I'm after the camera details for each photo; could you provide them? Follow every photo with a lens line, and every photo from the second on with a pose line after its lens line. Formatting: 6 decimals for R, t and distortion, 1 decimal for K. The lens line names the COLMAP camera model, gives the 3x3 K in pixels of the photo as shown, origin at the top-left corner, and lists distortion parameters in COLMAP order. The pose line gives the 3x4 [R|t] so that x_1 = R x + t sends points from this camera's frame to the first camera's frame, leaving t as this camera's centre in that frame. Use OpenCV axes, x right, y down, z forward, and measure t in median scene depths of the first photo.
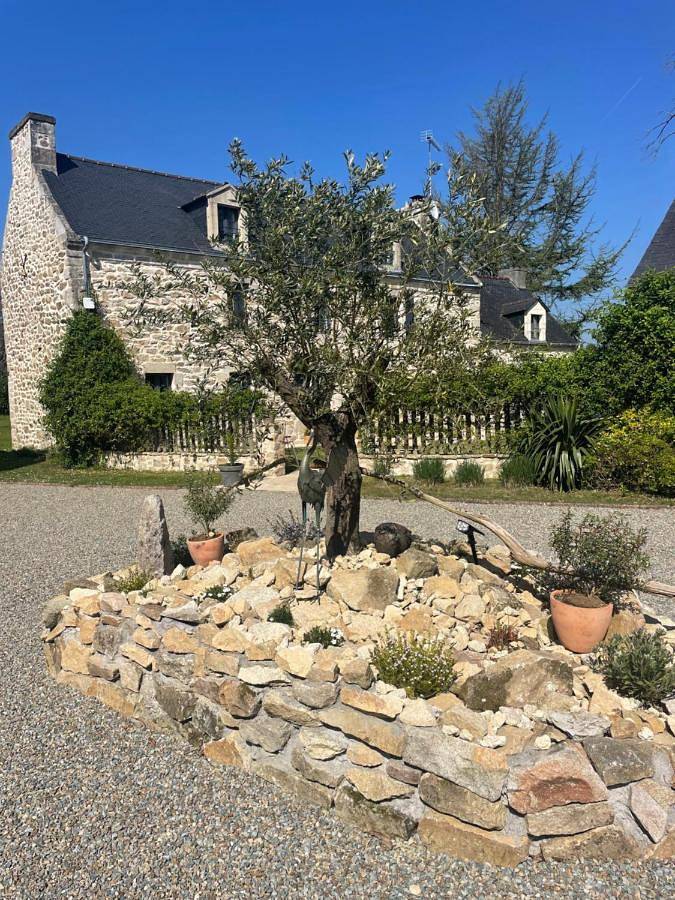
lens RADIAL K [[696.2, 0, 335.4], [0, 696.2, 449.1], [0, 0, 1]] dist [0.064203, -0.002922]
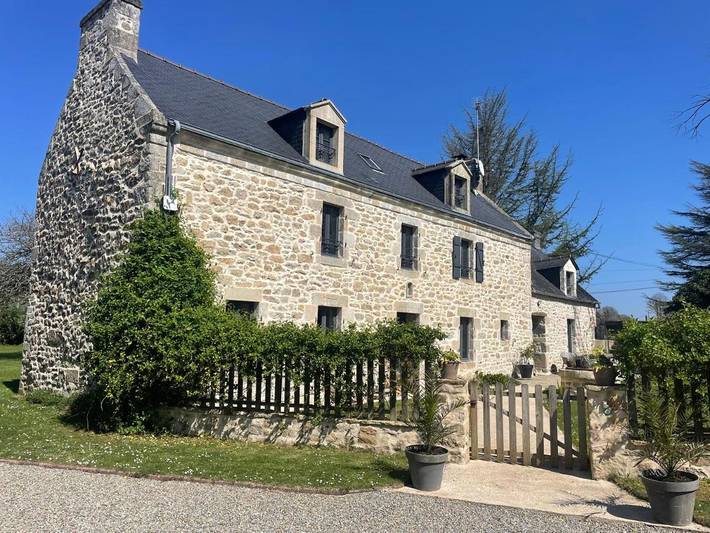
lens RADIAL K [[549.2, 0, 356.1], [0, 549.2, 266.7], [0, 0, 1]] dist [0.064203, -0.002922]
pose [[0.990716, 0.061437, 0.121270, -0.201759], [-0.034711, 0.976807, -0.211288, -0.019754], [-0.131438, 0.205117, 0.969872, 0.375396]]
